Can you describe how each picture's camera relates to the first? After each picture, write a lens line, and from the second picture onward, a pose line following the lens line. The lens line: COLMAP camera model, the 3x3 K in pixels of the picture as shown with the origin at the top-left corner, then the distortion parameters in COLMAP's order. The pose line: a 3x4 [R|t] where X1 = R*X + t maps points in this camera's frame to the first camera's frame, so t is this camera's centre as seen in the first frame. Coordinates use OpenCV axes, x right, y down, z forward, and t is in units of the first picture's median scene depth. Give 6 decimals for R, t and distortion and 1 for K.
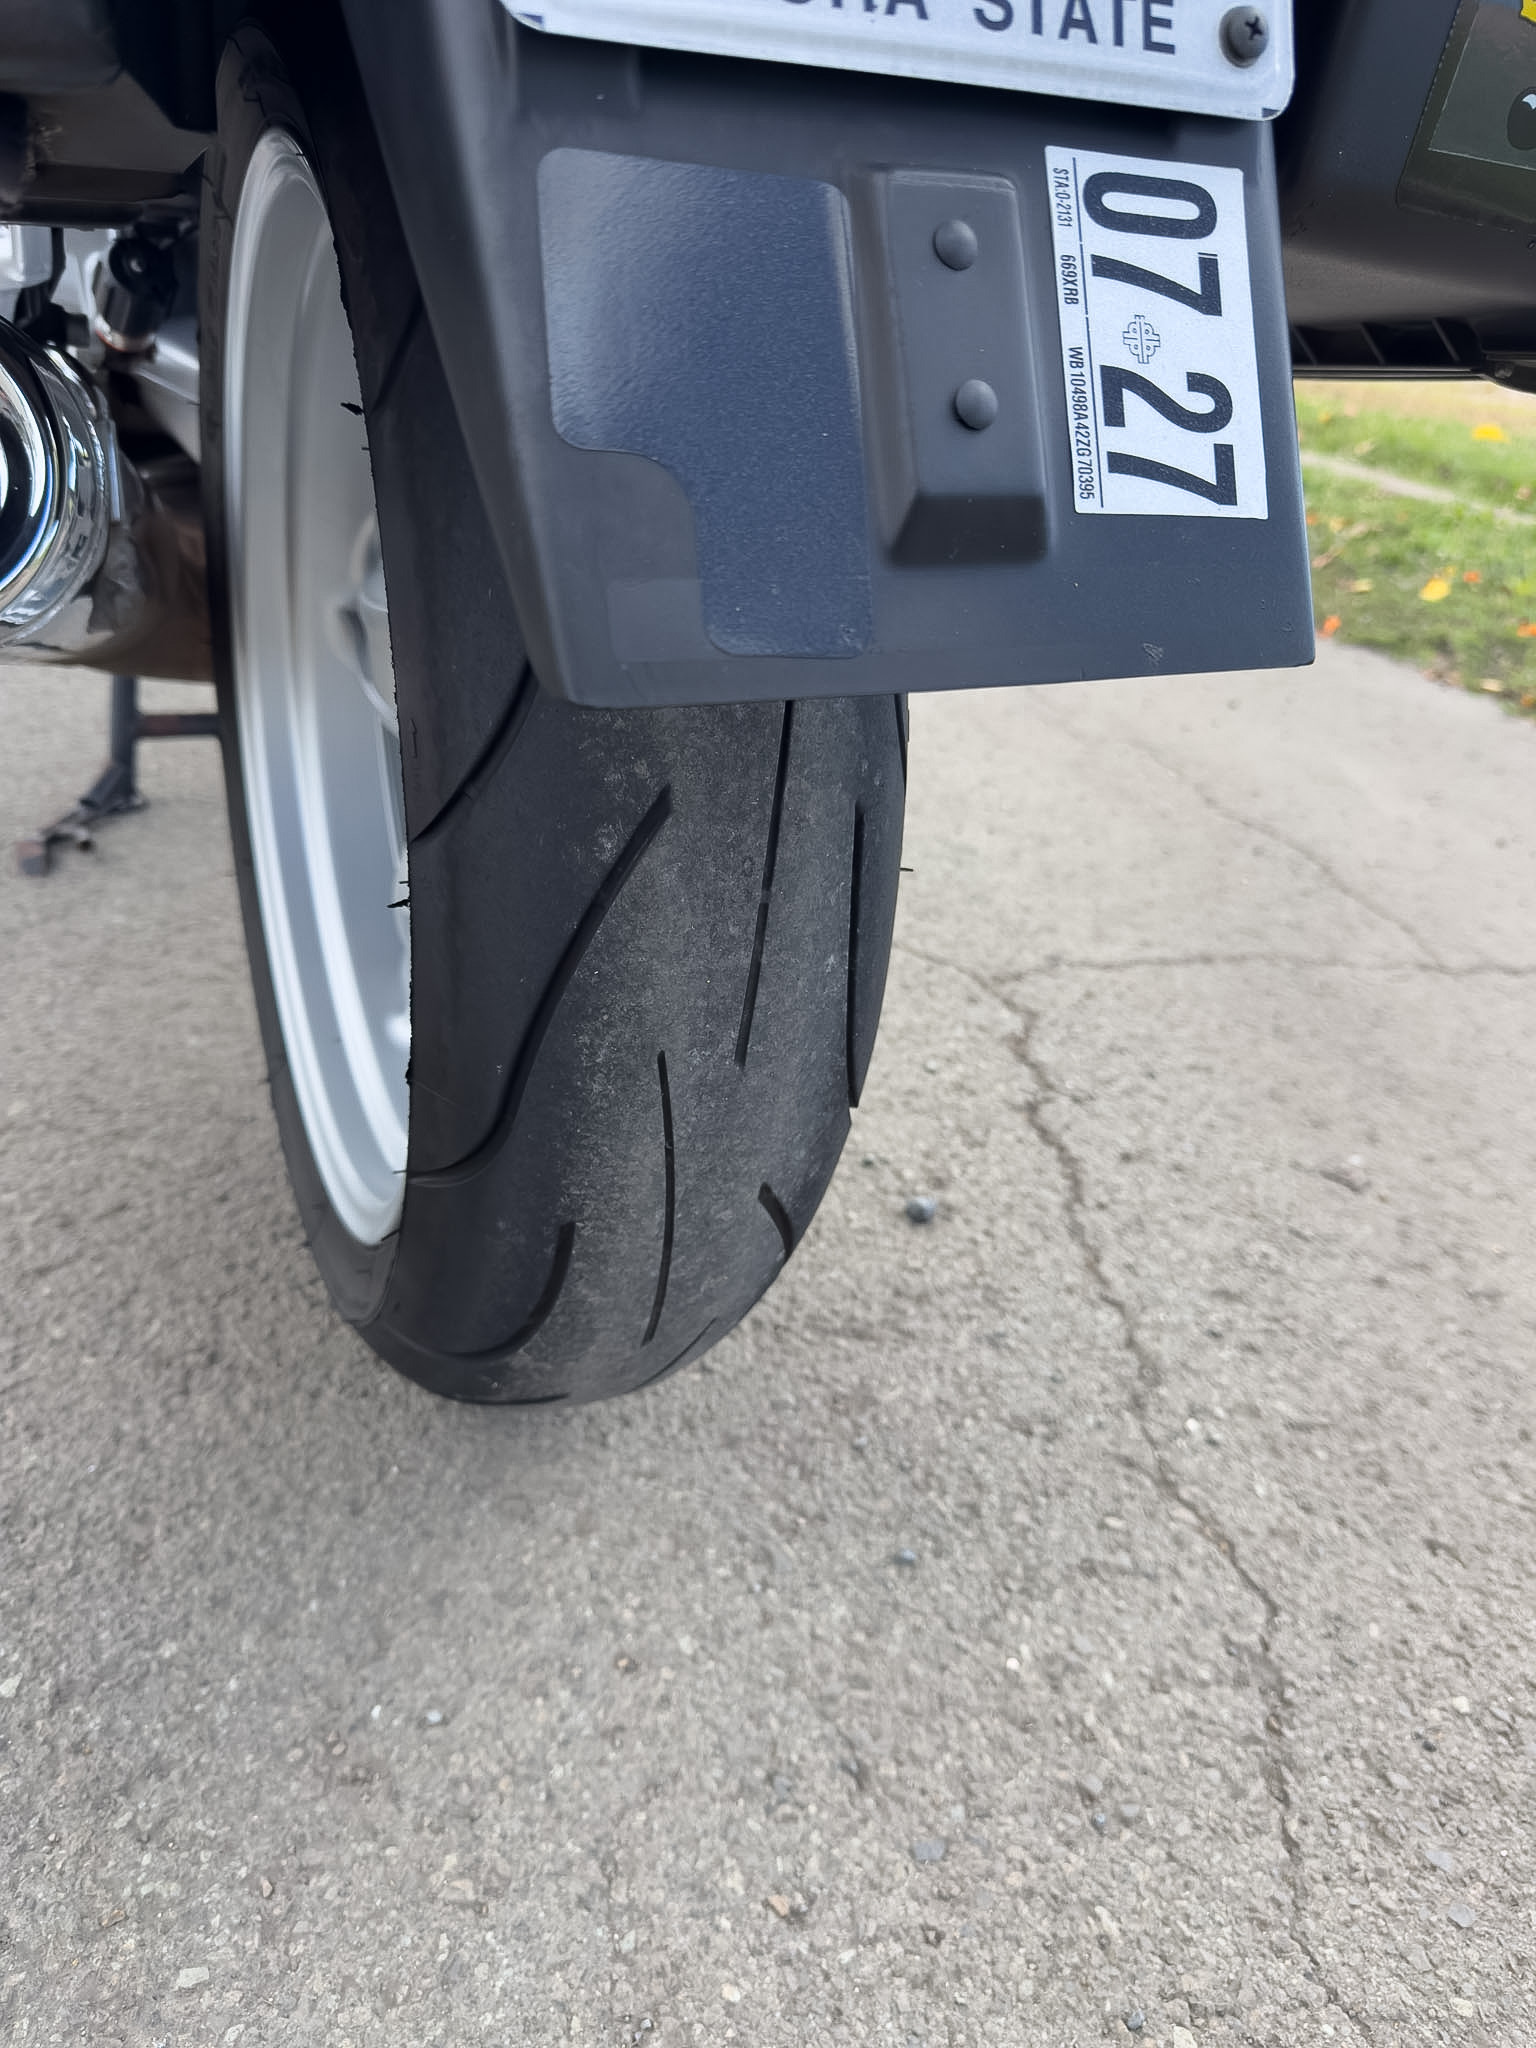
lens RADIAL K [[1421.9, 0, 709.3], [0, 1421.9, 1023.8], [0, 0, 1]] dist [0.035399, -0.066465]
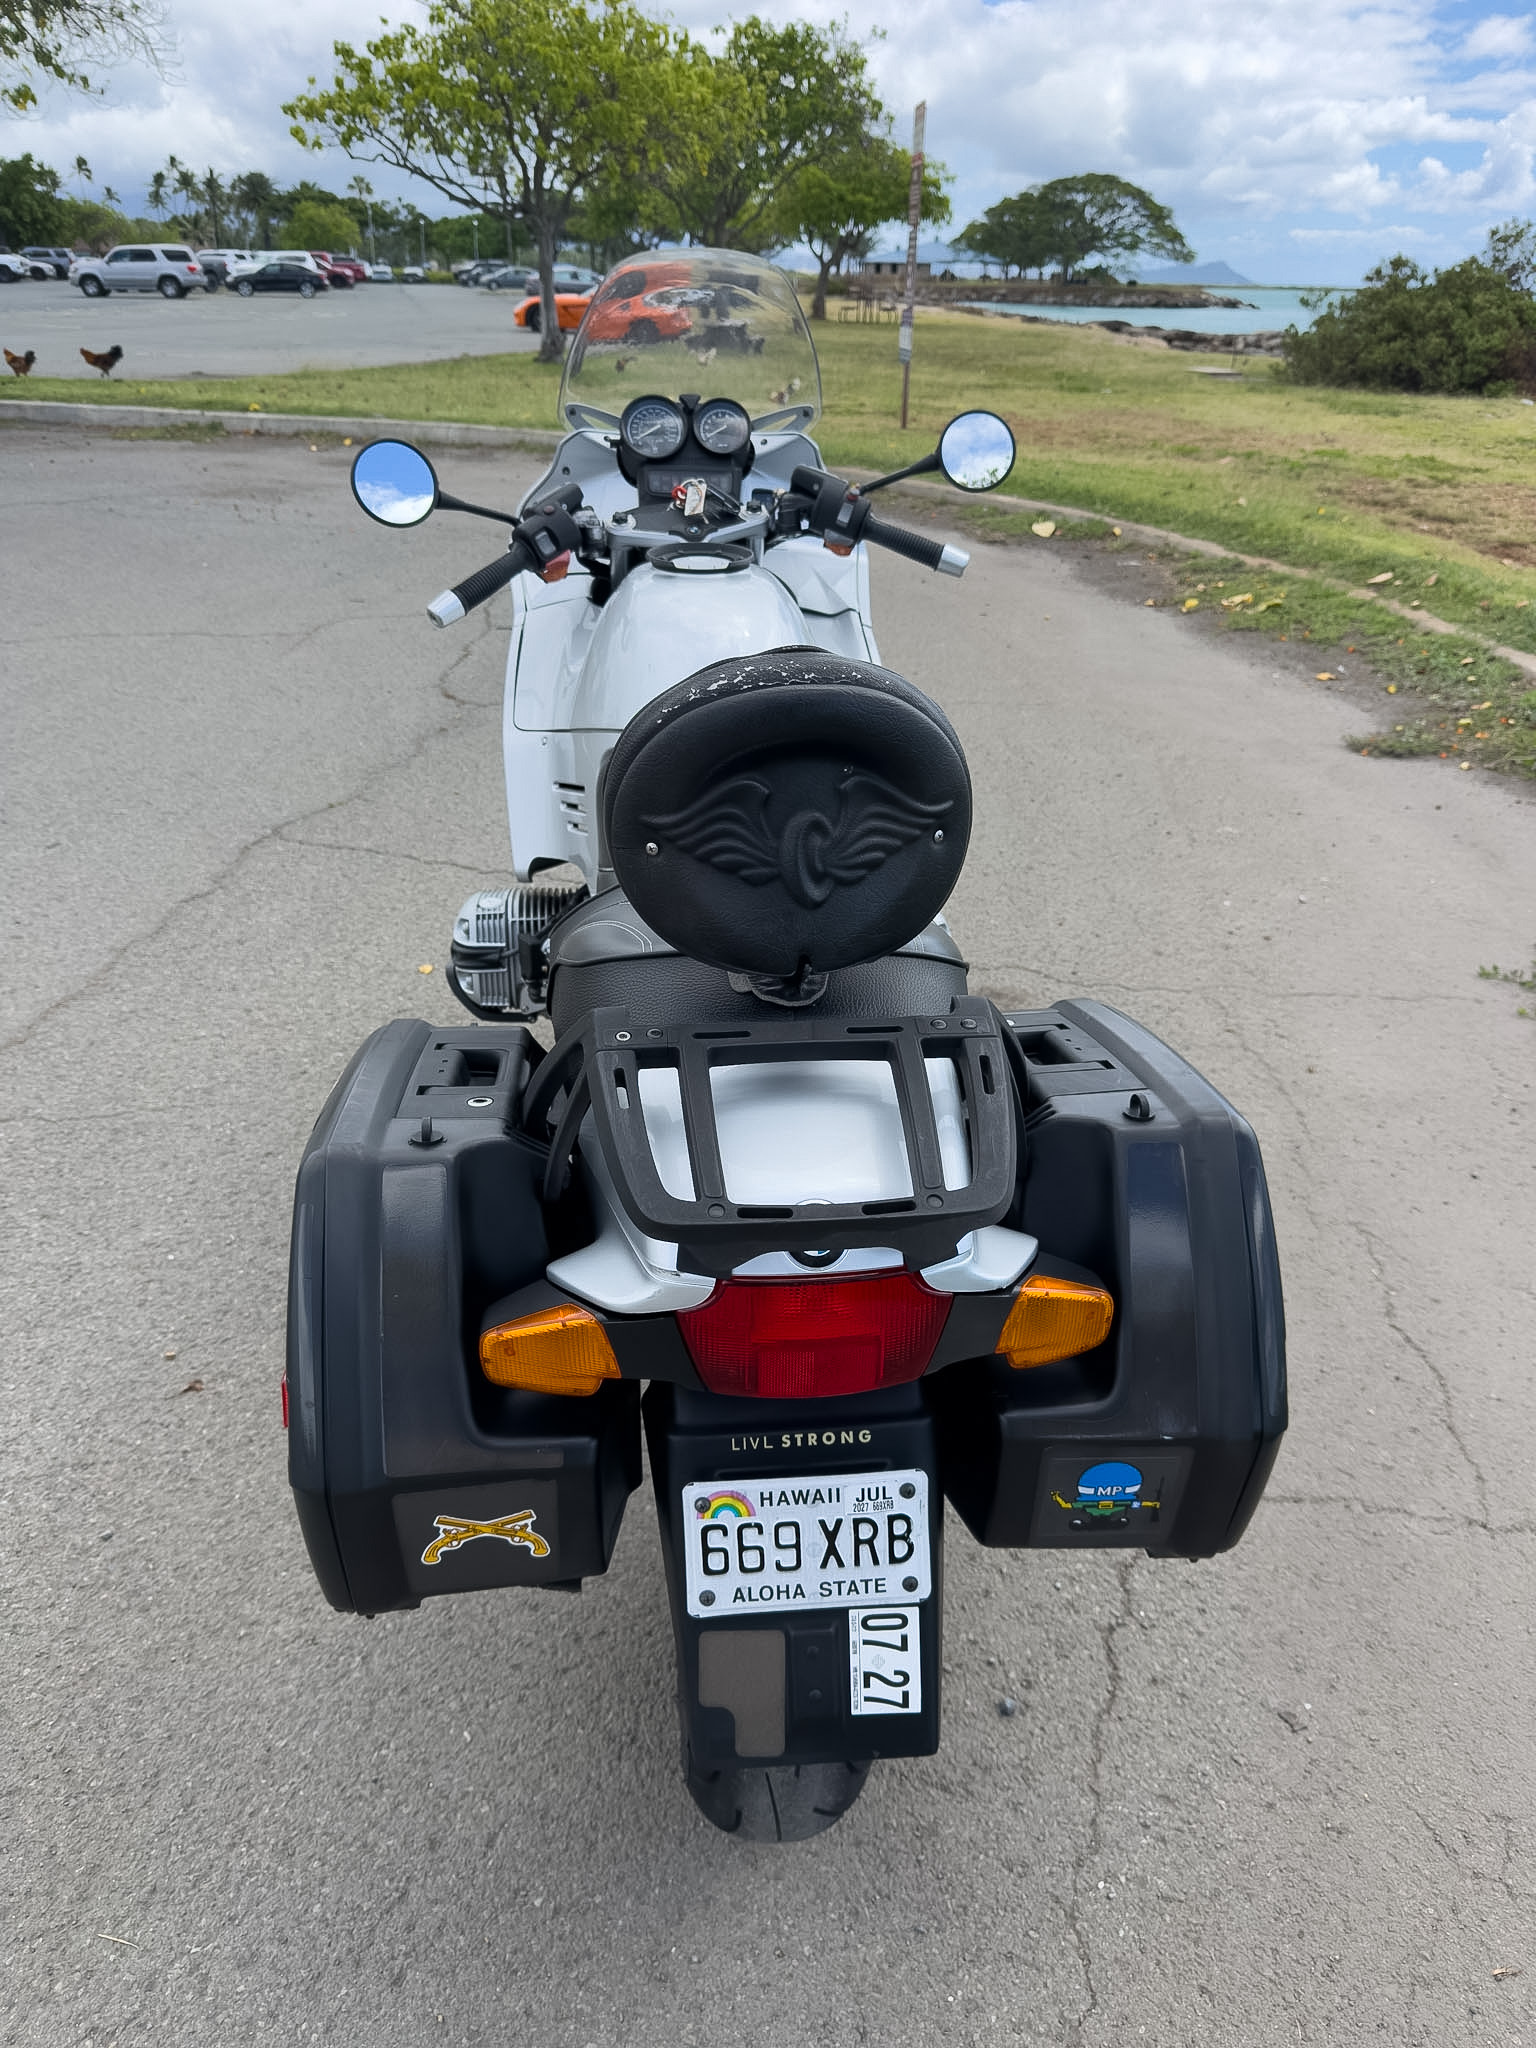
lens RADIAL K [[1428.1, 0, 768.0], [0, 1428.1, 1024.0], [0, 0, 1]] dist [-0.050108, 0.059600]
pose [[0.948197, 0.070676, -0.309721, 0.504837], [-0.075646, 0.997127, -0.004048, -0.996881], [0.308545, 0.027267, 0.950819, -1.169466]]
